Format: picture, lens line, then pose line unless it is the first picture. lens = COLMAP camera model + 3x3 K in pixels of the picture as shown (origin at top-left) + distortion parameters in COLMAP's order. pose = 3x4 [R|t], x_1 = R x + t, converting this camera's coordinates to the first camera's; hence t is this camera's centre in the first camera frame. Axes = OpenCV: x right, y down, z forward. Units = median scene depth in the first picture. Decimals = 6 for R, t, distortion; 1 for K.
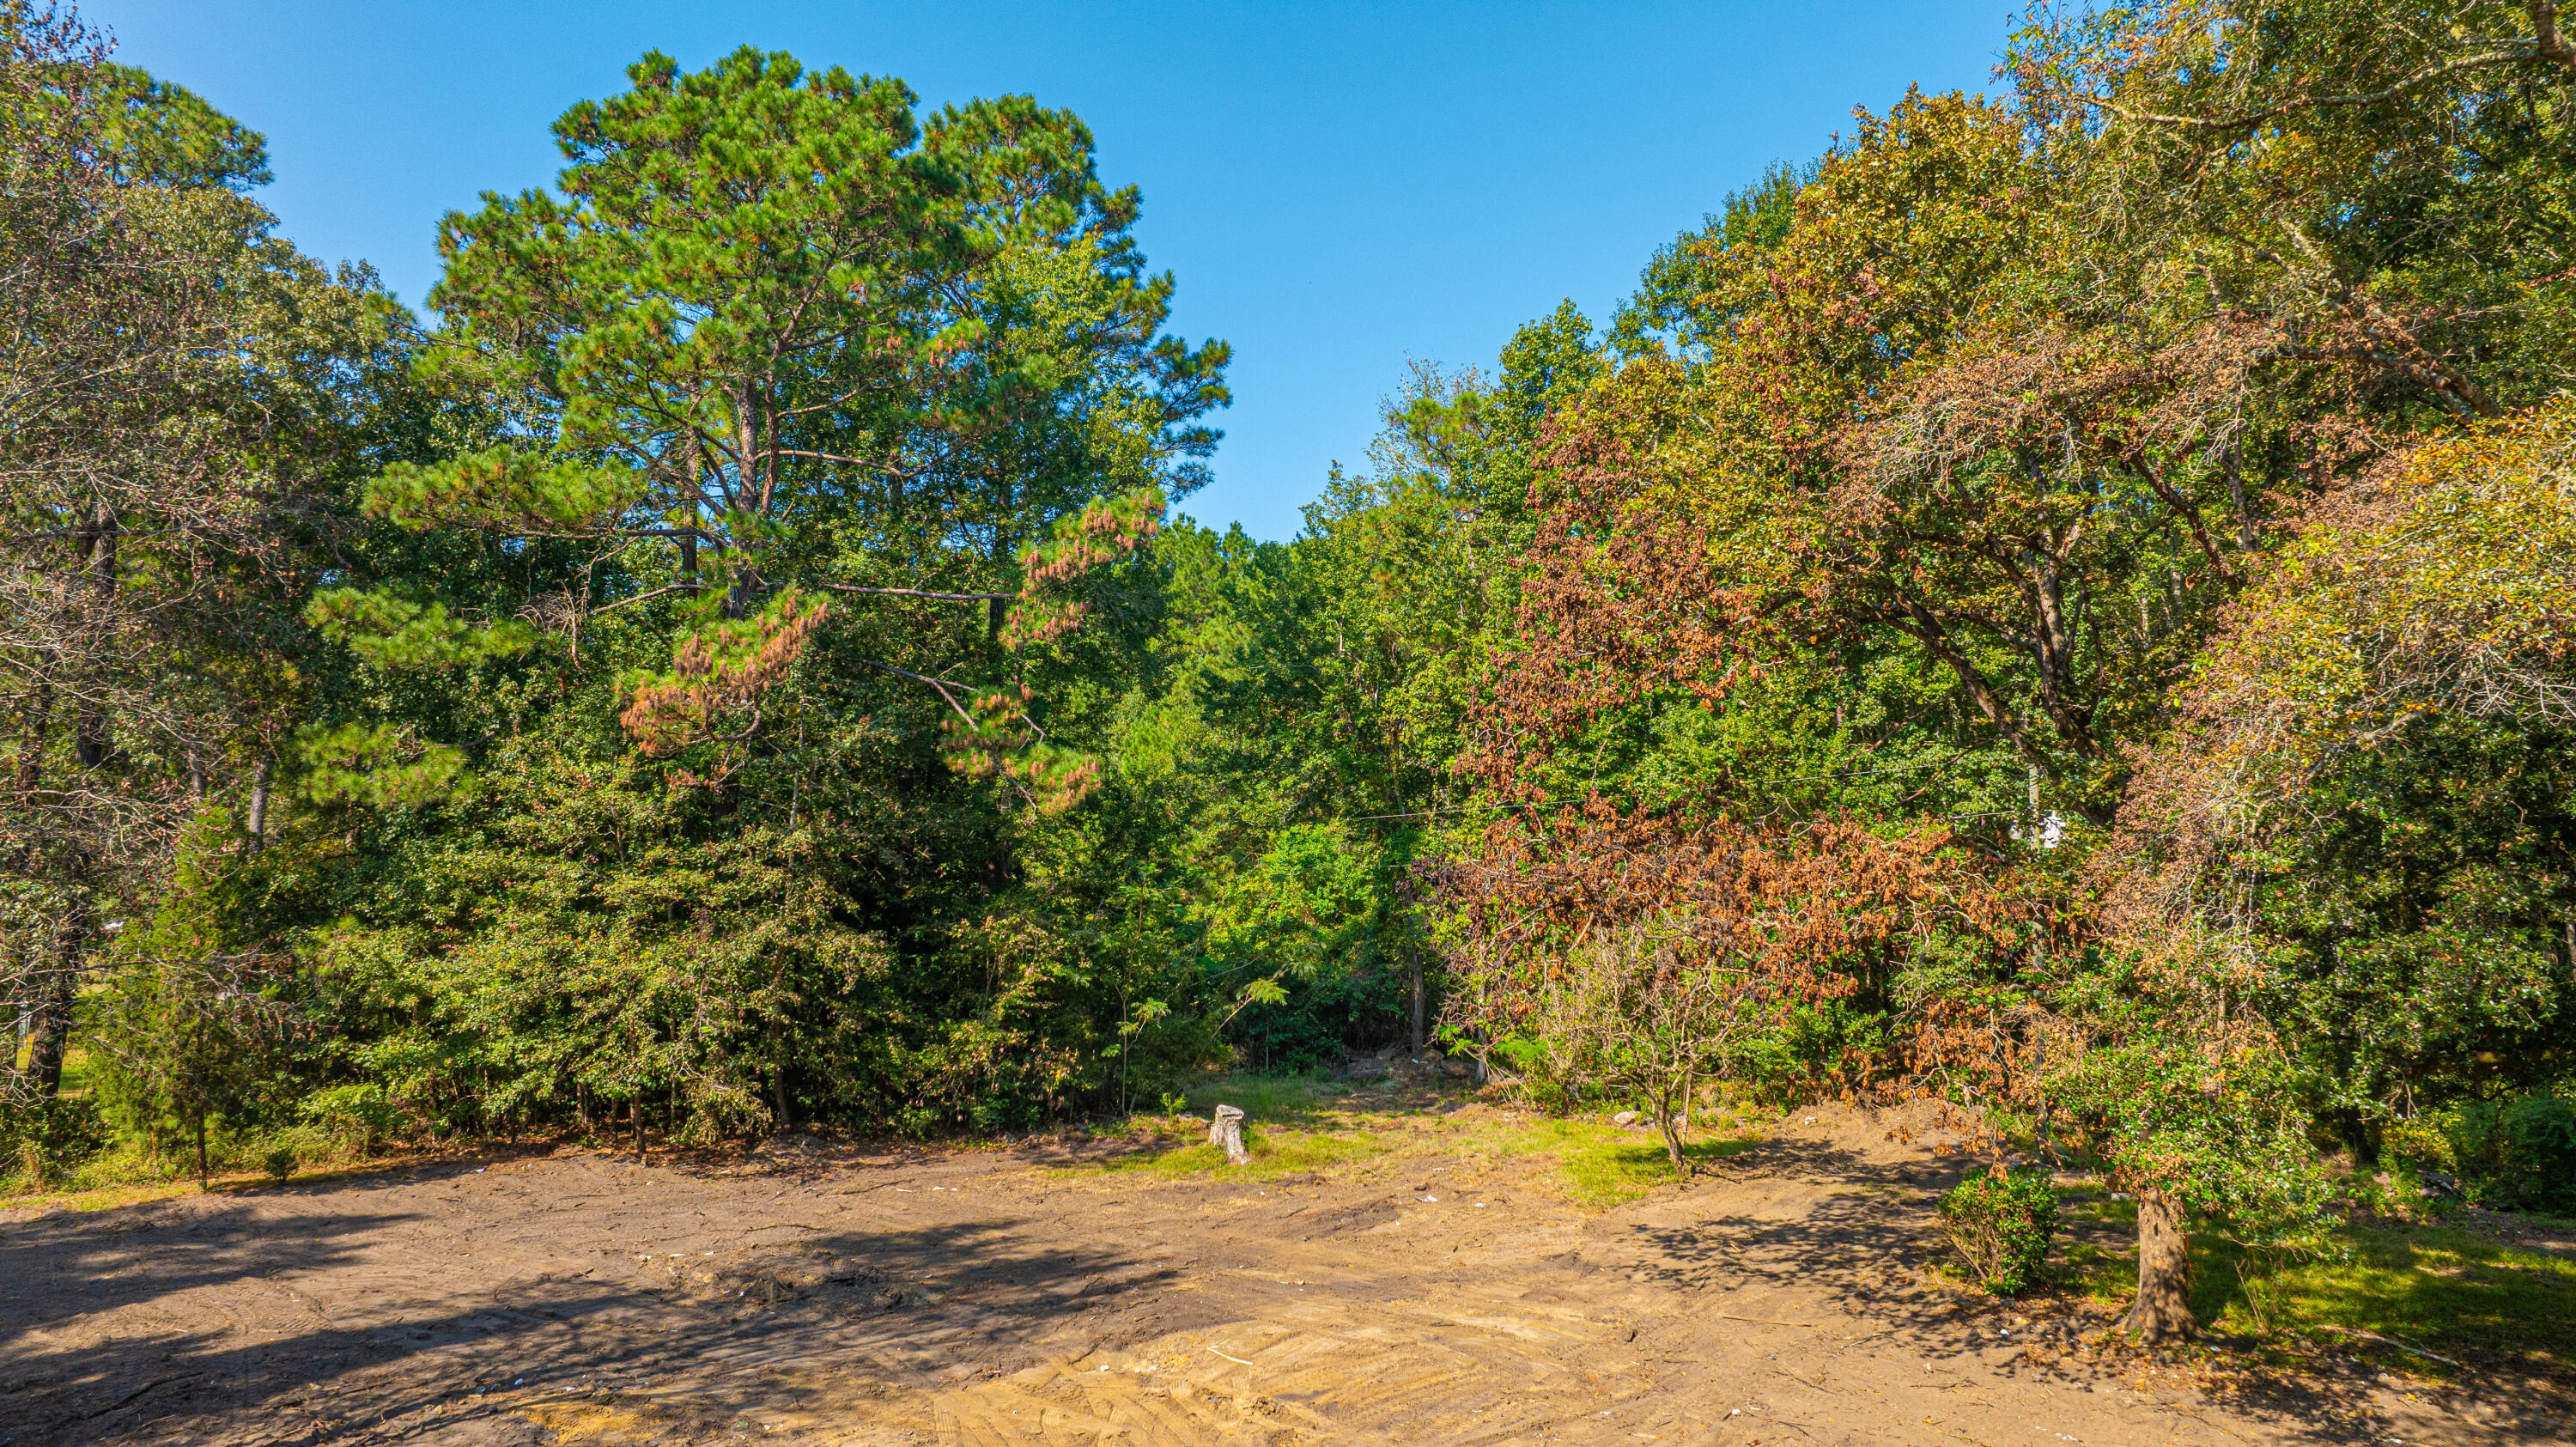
lens RADIAL K [[1815.2, 0, 1292.0], [0, 1815.2, 732.6], [0, 0, 1]] dist [-0.013648, -0.009385]
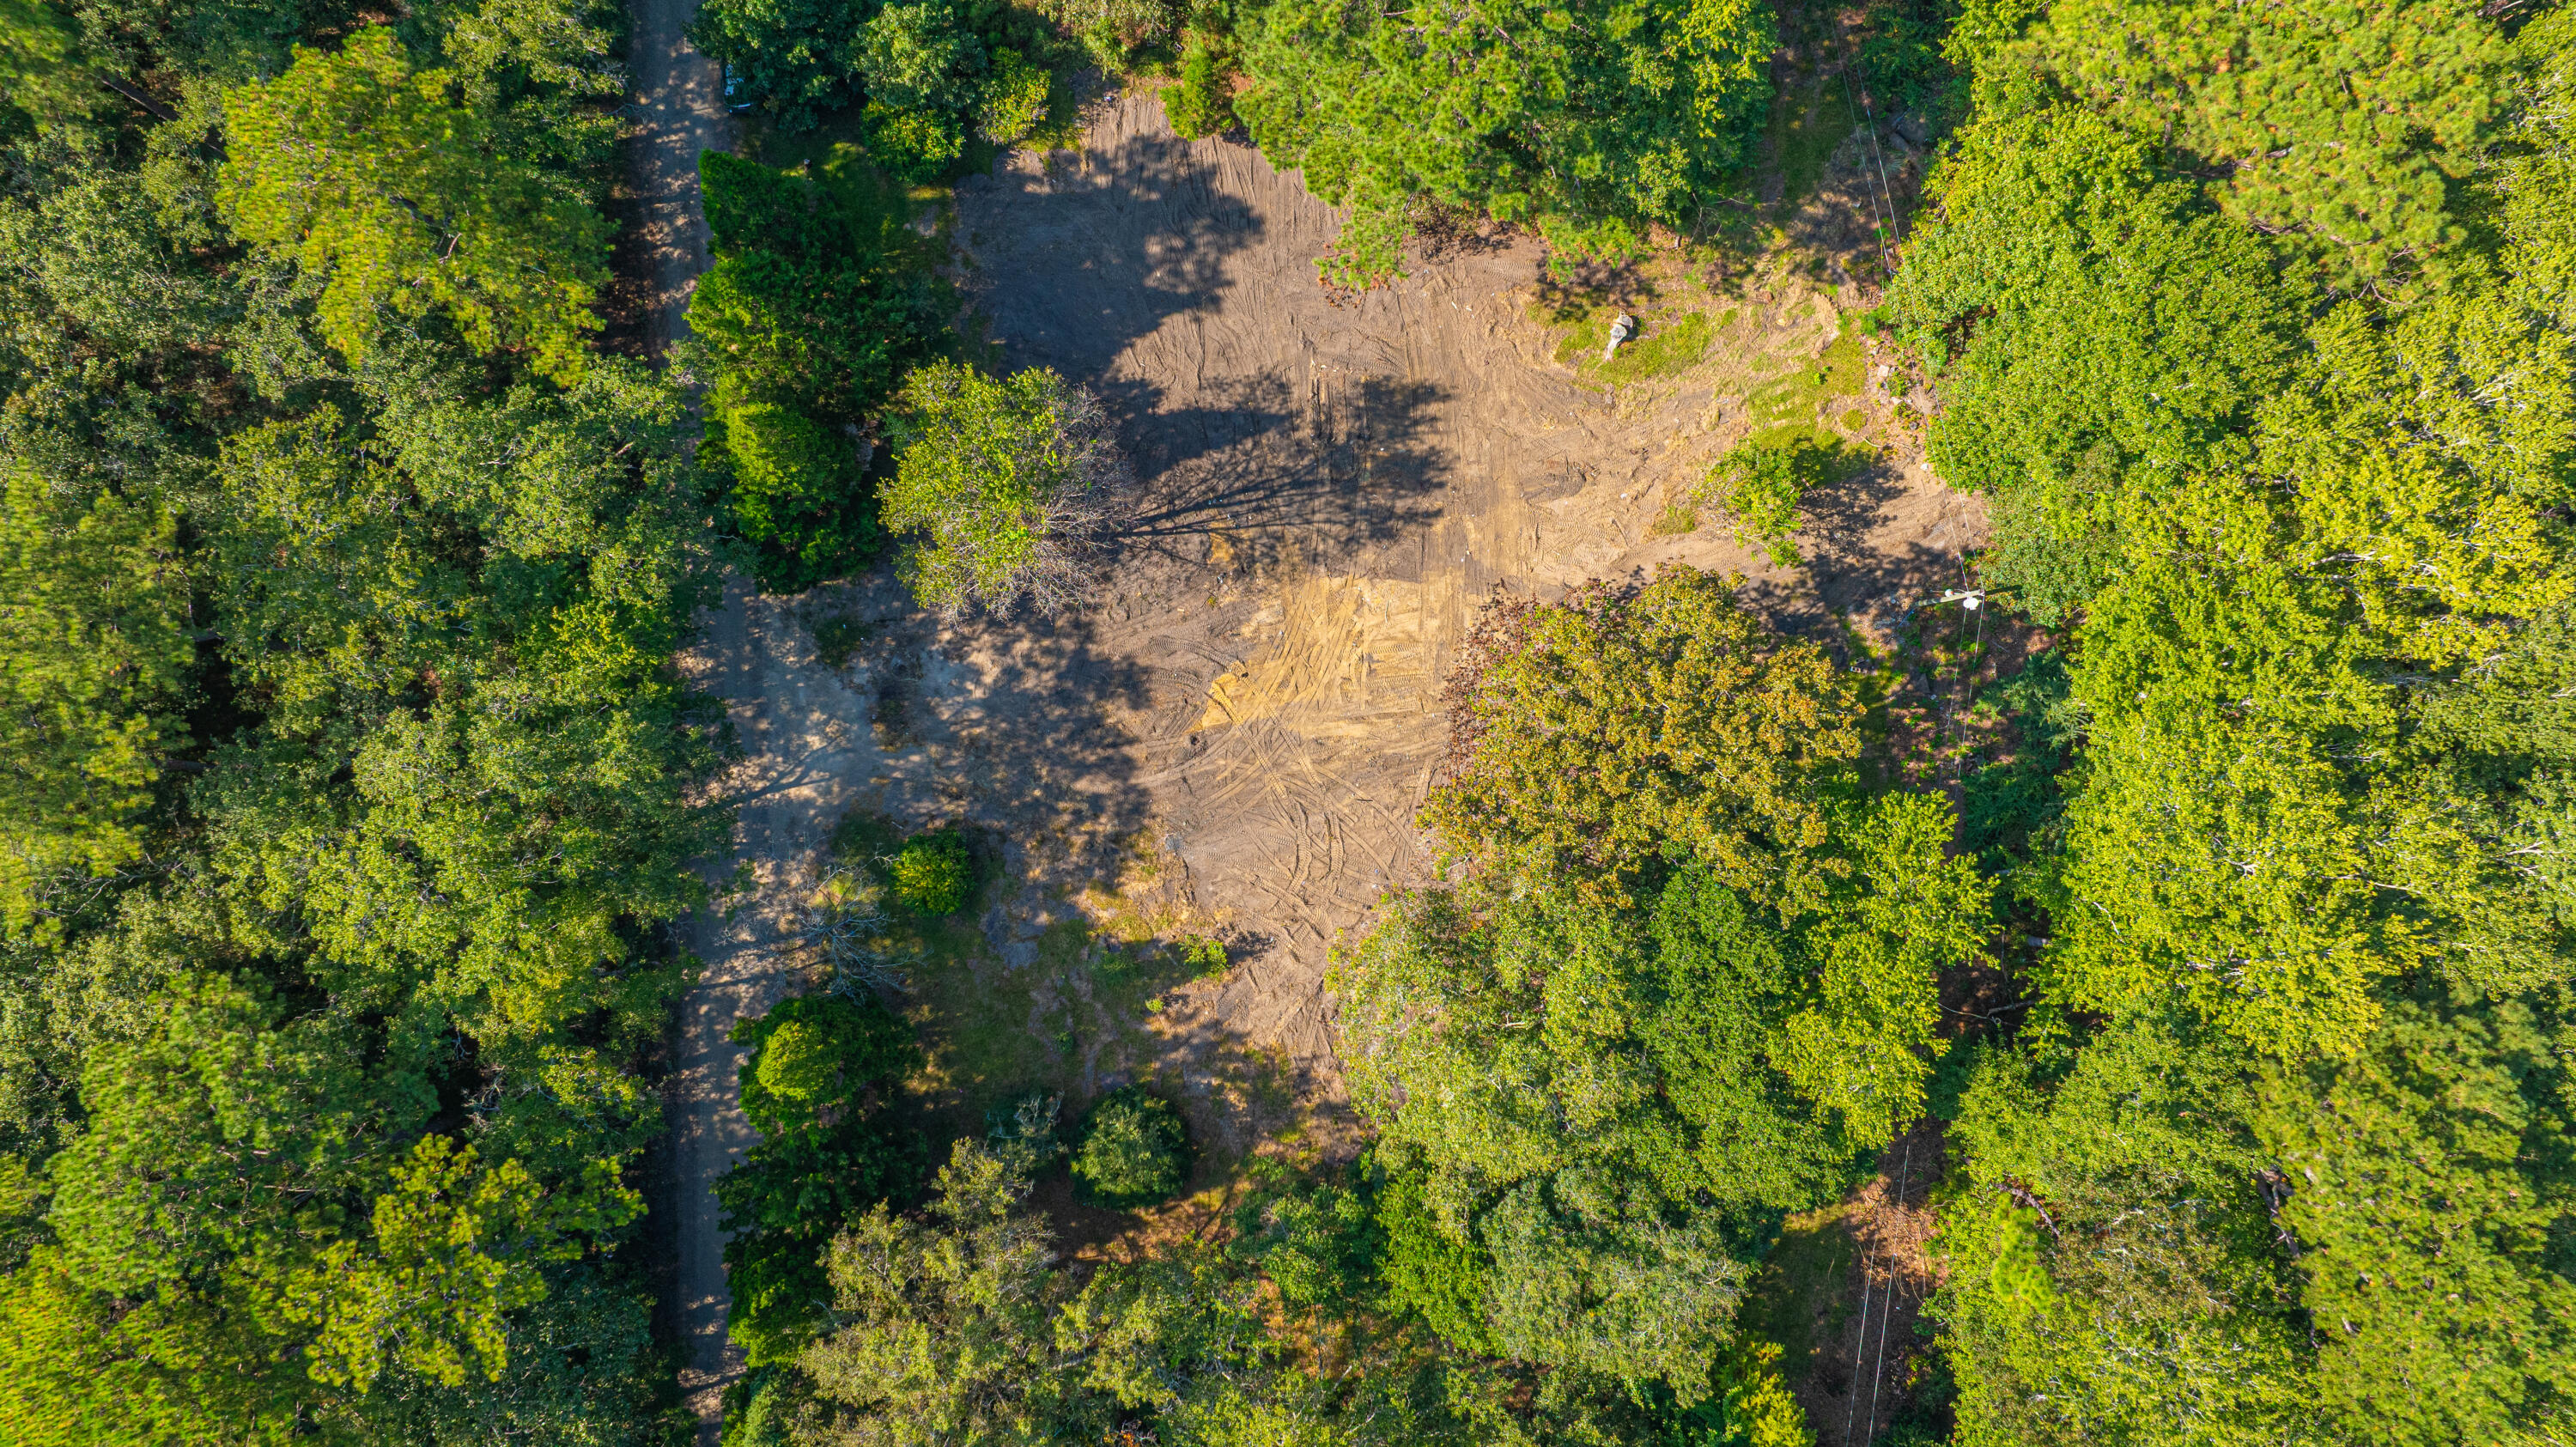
lens RADIAL K [[1814.6, 0, 1301.5], [0, 1814.6, 734.9], [0, 0, 1]] dist [-0.020245, 0.005106]
pose [[0.745919, 0.665567, -0.025013, 0.051201], [0.066814, -0.037410, 0.997064, -1.844258], [0.662677, -0.745400, -0.072374, 0.592208]]
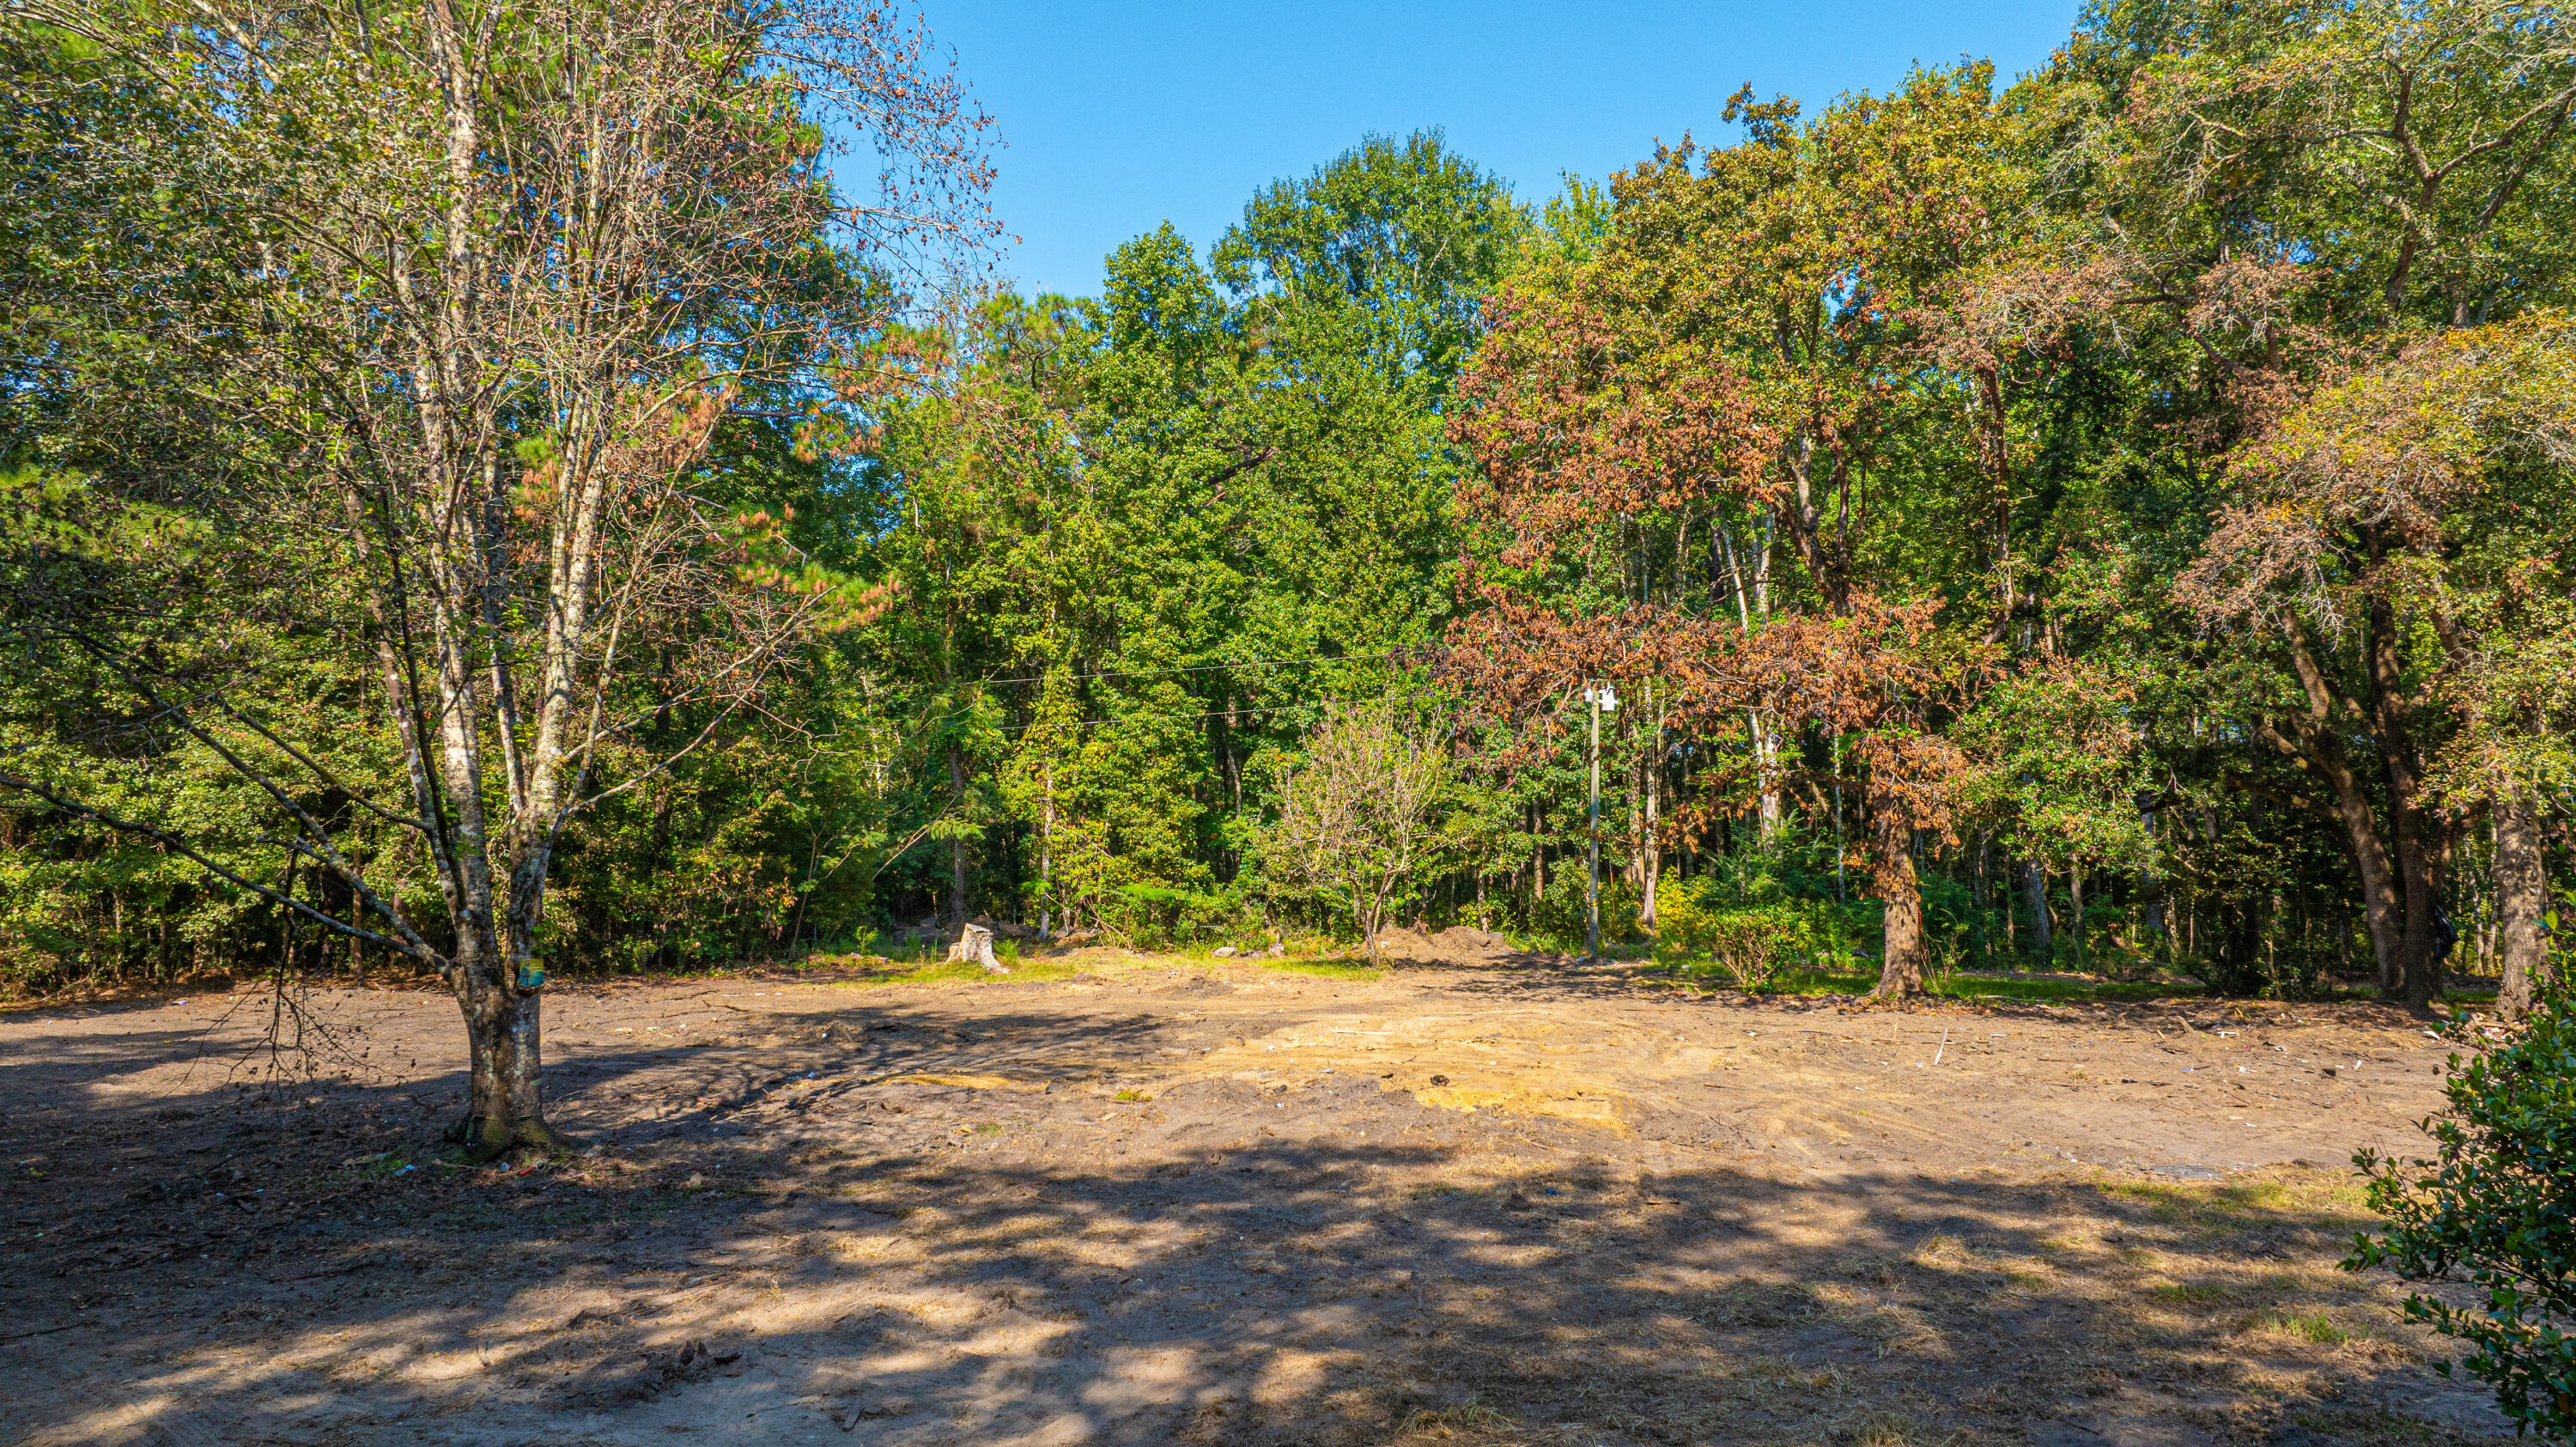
lens RADIAL K [[1815.2, 0, 1313.6], [0, 1815.2, 708.0], [0, 0, 1]] dist [-0.013648, -0.009385]
pose [[0.864065, 0.044215, 0.501434, -0.399402], [-0.042152, 0.998992, -0.015453, 0.089392], [-0.501612, -0.007784, 0.865058, -0.006227]]
